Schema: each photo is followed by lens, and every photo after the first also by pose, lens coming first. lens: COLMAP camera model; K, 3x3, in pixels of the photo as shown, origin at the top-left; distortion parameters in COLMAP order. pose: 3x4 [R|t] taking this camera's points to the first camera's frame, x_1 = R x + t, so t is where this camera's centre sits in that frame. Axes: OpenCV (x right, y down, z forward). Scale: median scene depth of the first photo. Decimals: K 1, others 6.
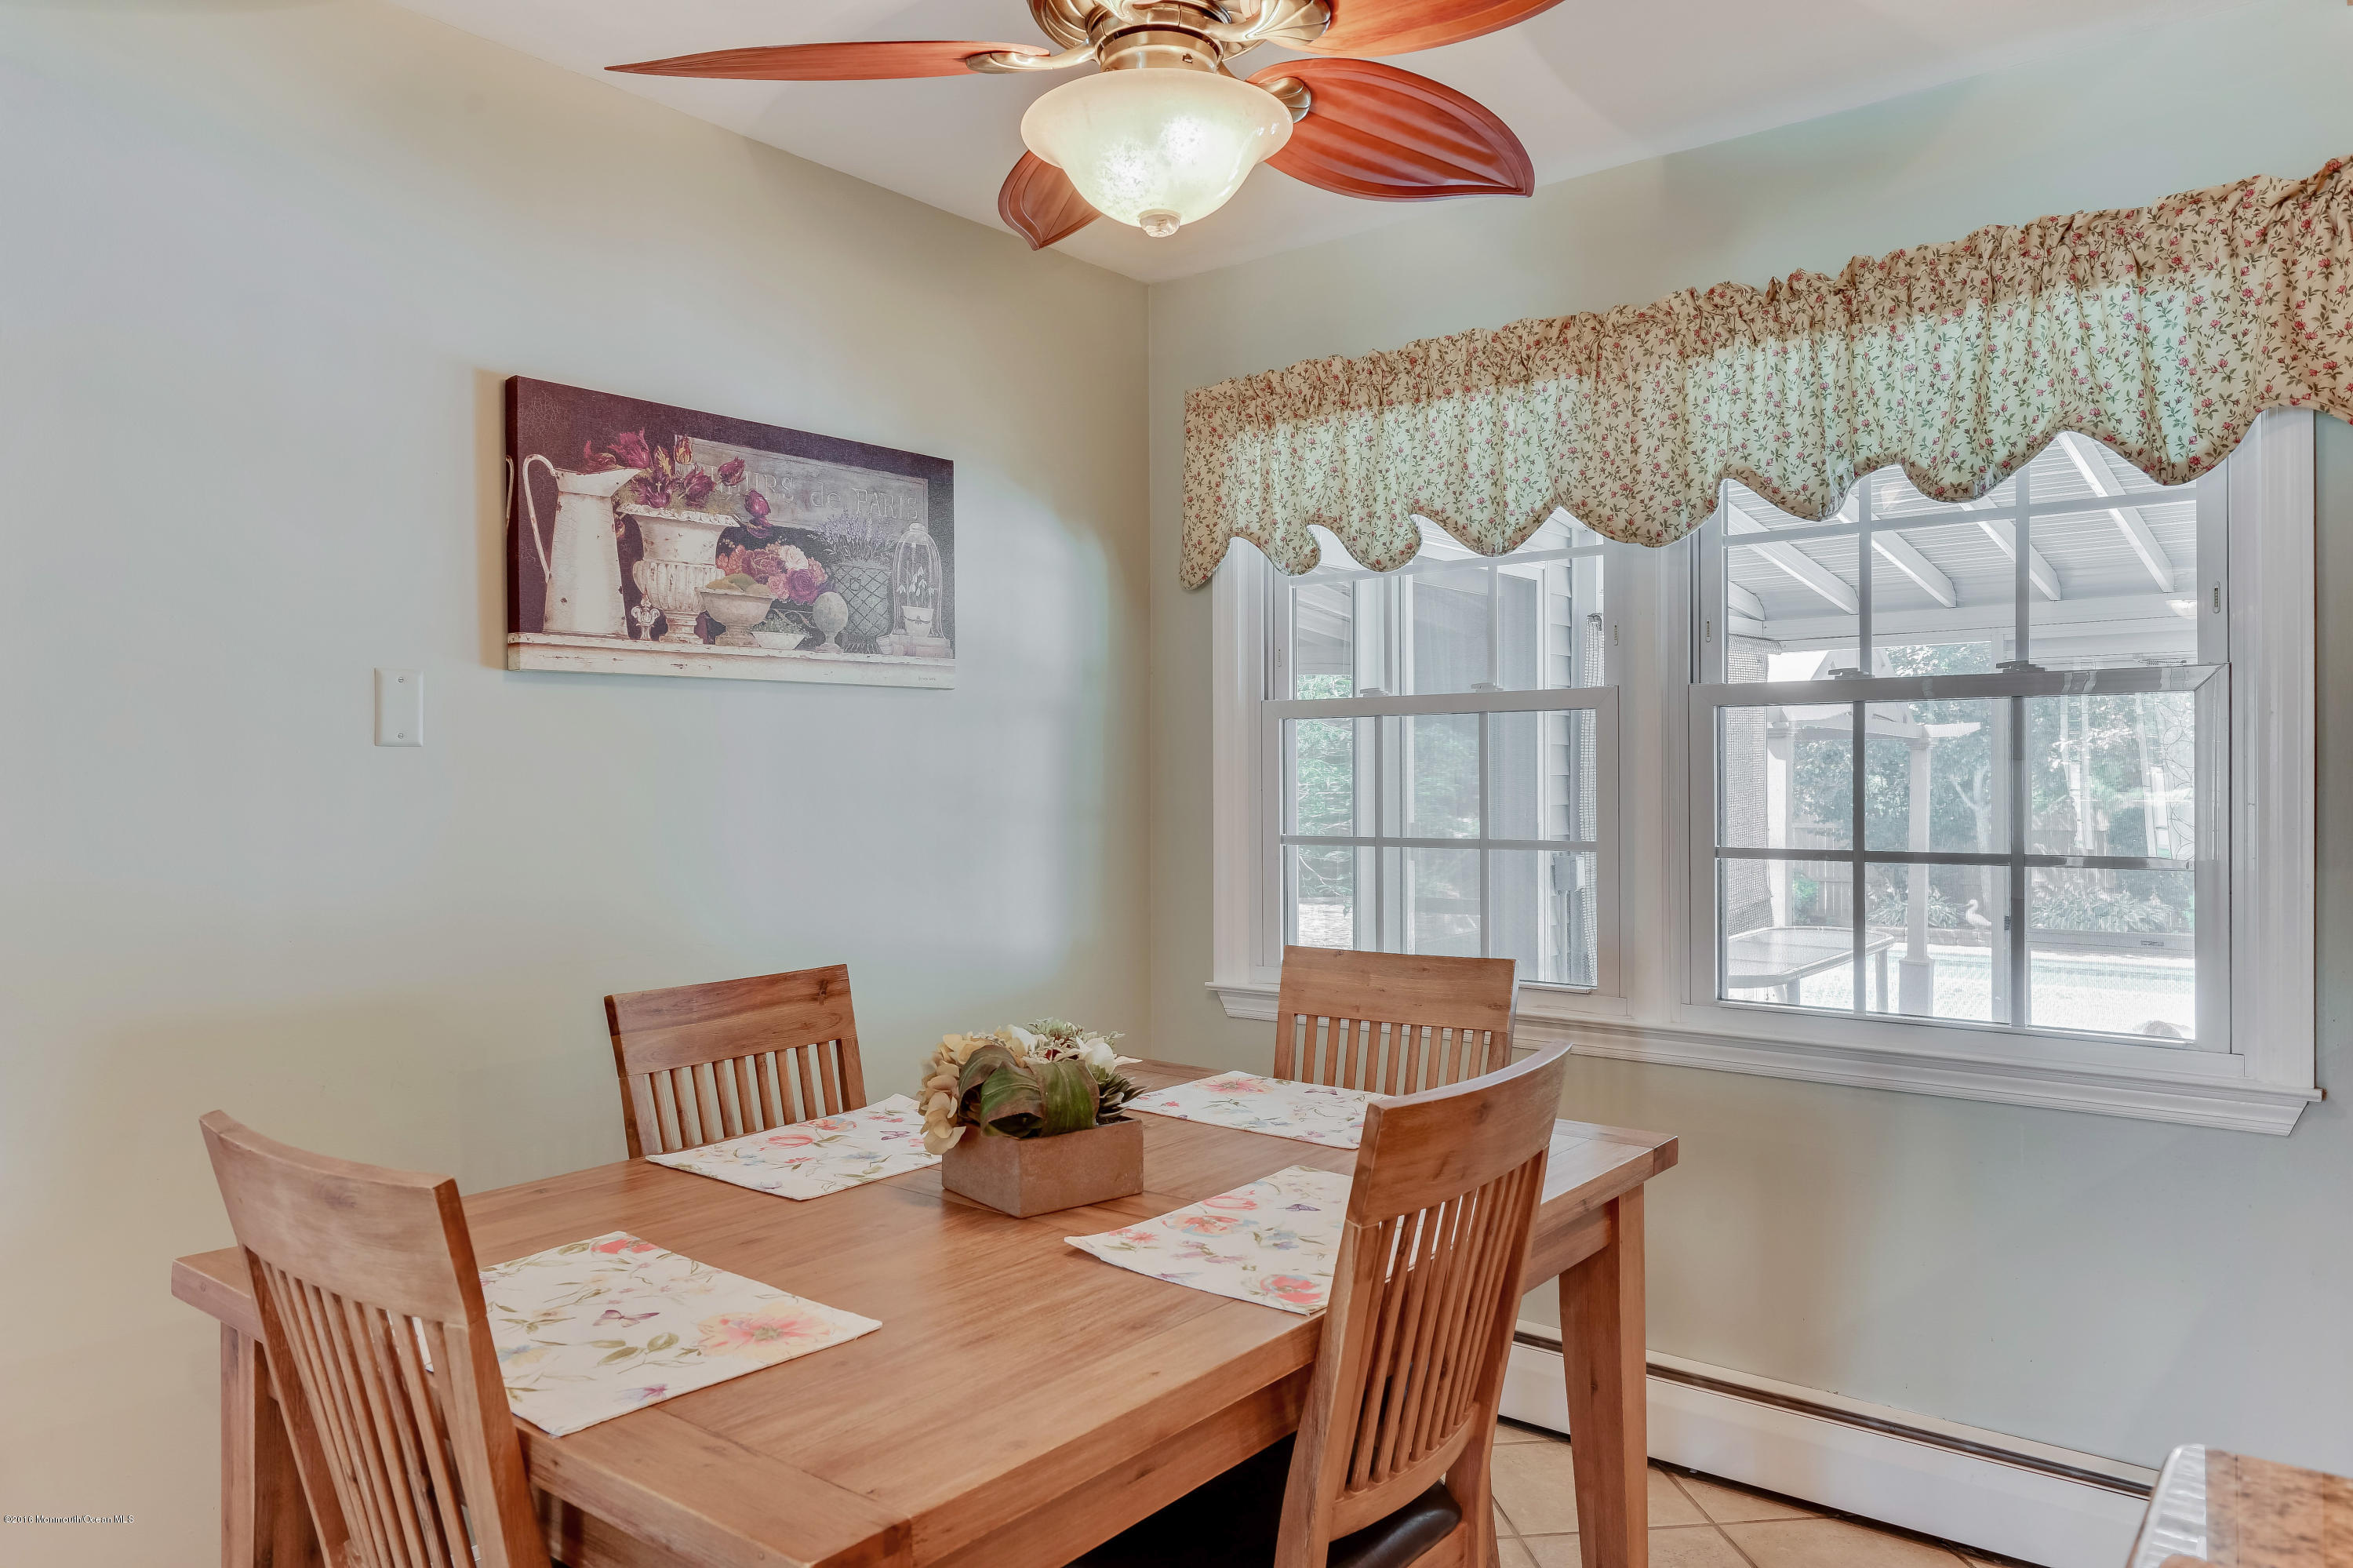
lens RADIAL K [[1552.2, 0, 1177.4], [0, 1552.2, 783.0], [0, 0, 1]] dist [0.008098, 0.001125]
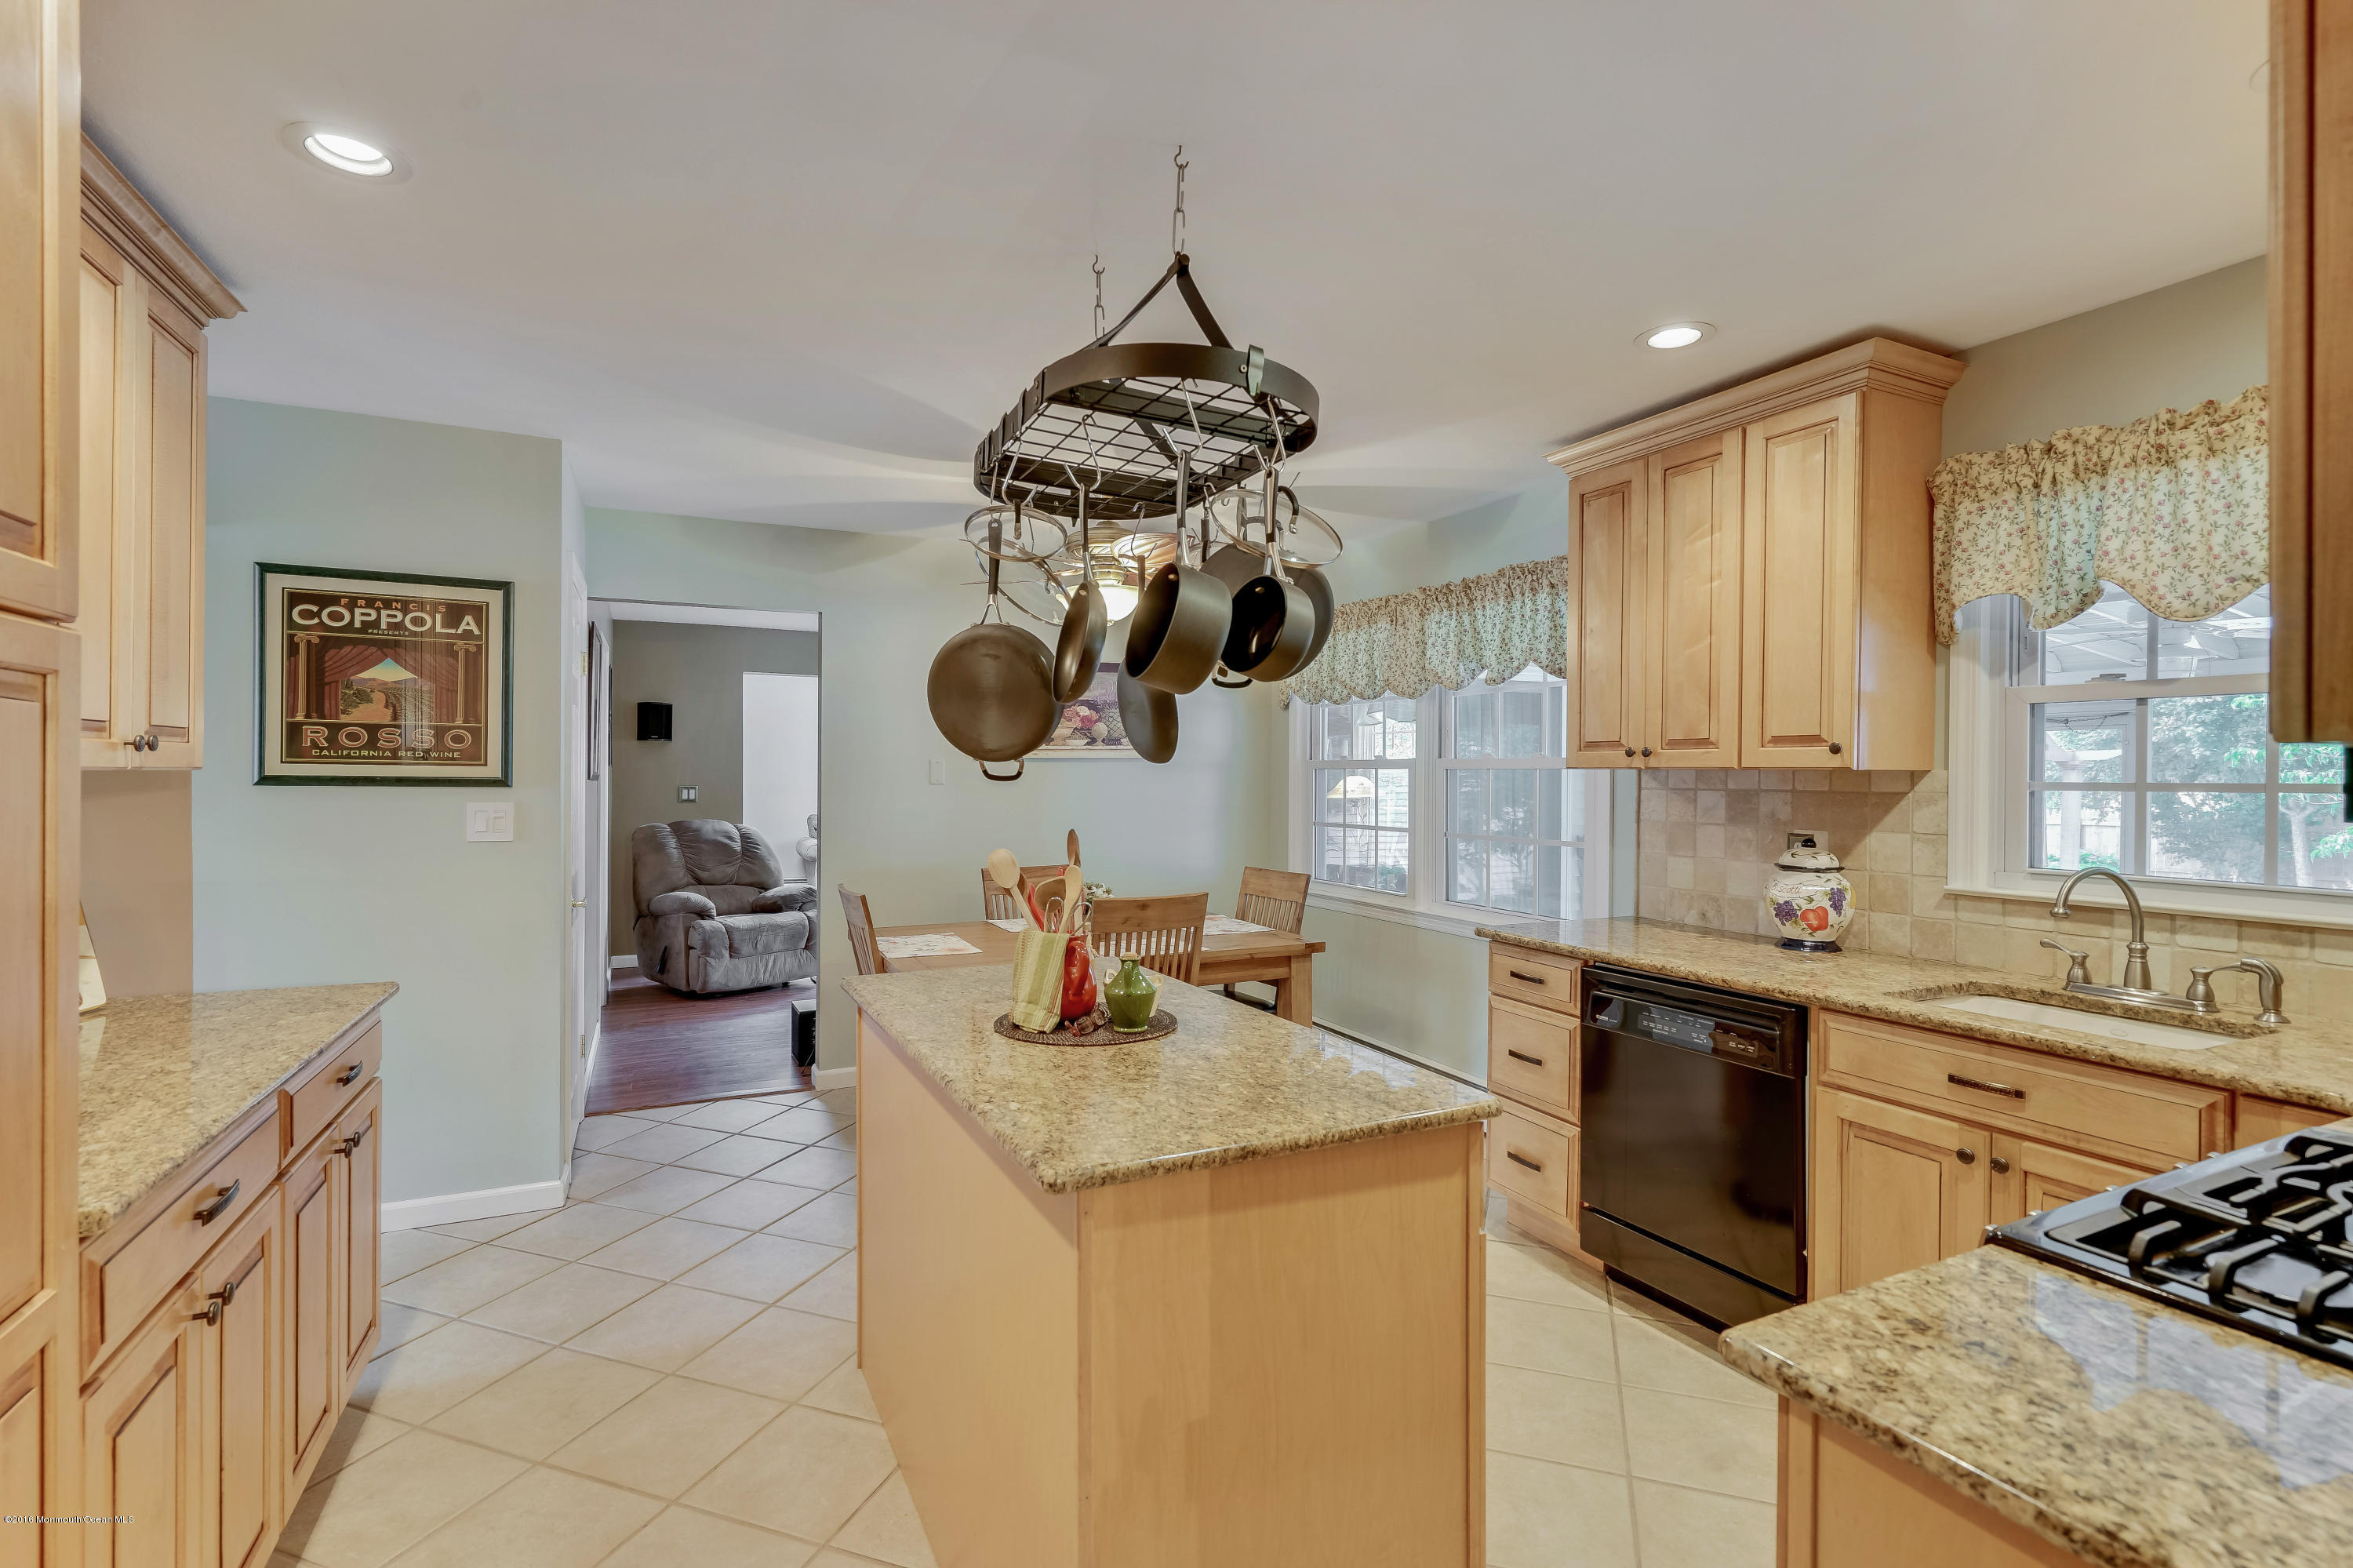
lens RADIAL K [[1064.6, 0, 1179.7], [0, 1064.6, 781.2], [0, 0, 1]] dist [-0.001996, 0.000447]
pose [[0.904969, 0.009969, -0.425362, 0.642720], [-0.008426, 0.999949, 0.005509, -0.036784], [0.425395, -0.001401, 0.905007, -0.534263]]
